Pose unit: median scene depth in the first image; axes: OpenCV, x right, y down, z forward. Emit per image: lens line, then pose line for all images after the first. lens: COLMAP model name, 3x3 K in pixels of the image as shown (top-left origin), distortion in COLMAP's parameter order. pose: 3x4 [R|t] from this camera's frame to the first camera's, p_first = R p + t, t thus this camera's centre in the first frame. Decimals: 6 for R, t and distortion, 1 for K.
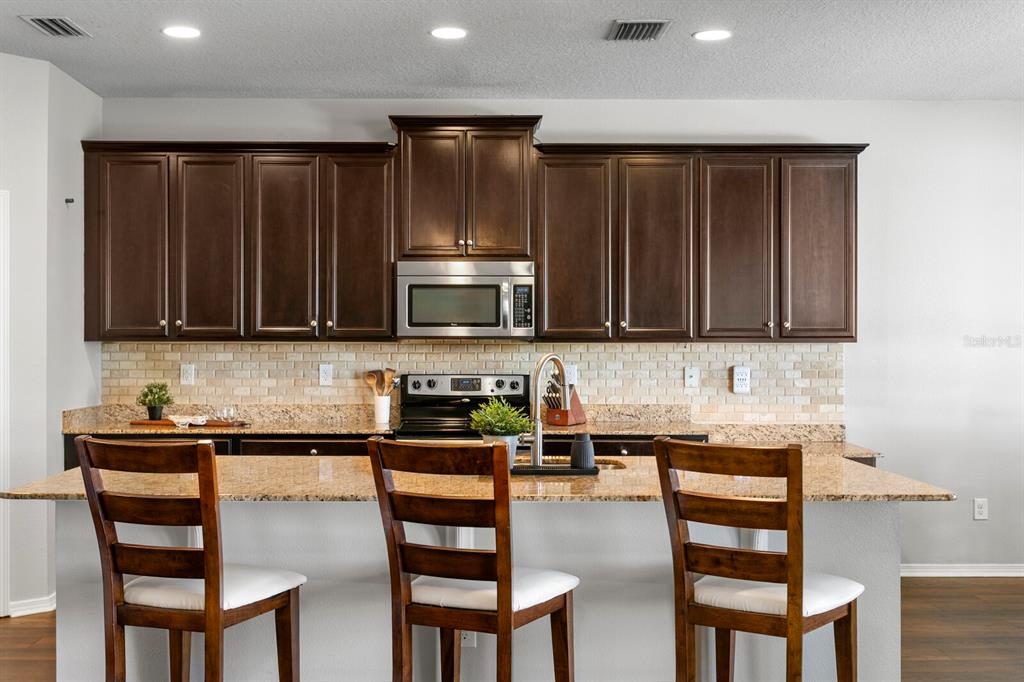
lens RADIAL K [[1161.7, 0, 490.5], [0, 1161.7, 355.6], [0, 0, 1]] dist [0.015922, 0.000000]
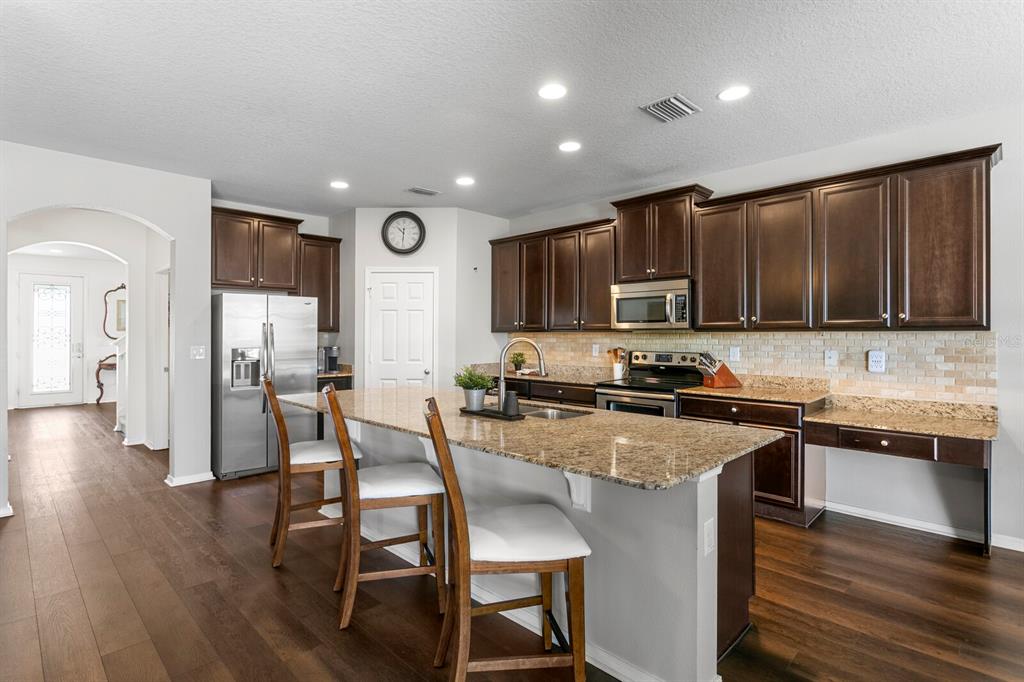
lens RADIAL K [[508.2, 0, 496.5], [0, 508.2, 332.7], [0, 0, 1]] dist [-0.006133, 0.003284]
pose [[0.693971, -0.003794, -0.719993, 0.323857], [0.001967, 0.999992, -0.003374, -0.008740], [0.720000, 0.000926, 0.693973, 0.337953]]
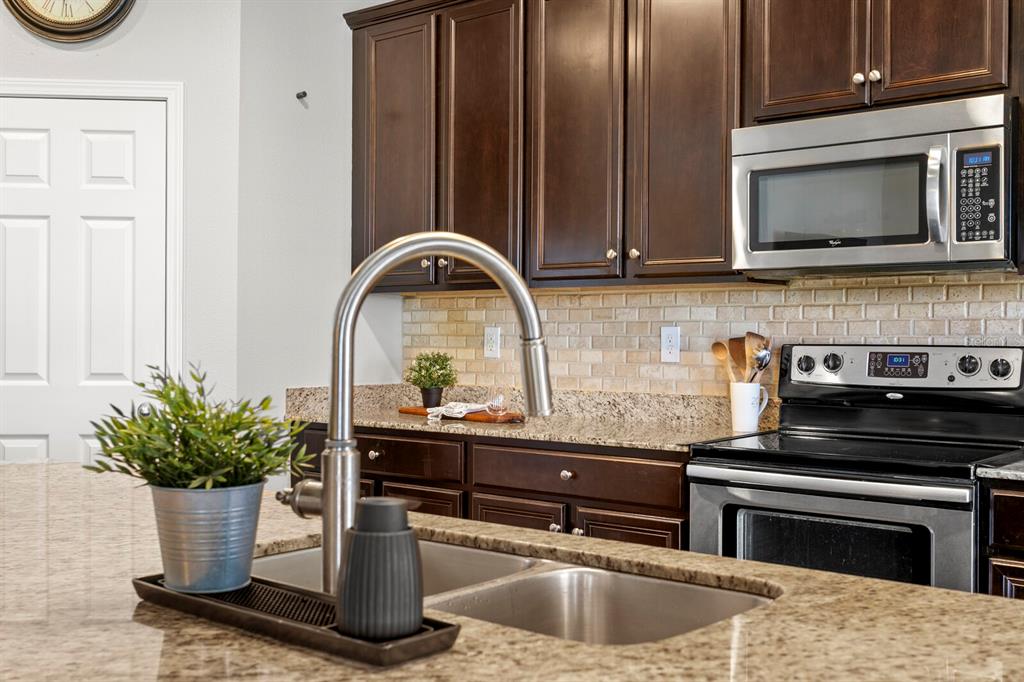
lens RADIAL K [[1117.6, 0, 508.2], [0, 1117.6, 333.9], [0, 0, 1]] dist [0.009910, 0.000000]
pose [[0.766684, 0.000684, -0.642024, 0.159896], [-0.002162, 0.999997, -0.001516, 0.012360], [0.642021, 0.002550, 0.766683, 0.513561]]
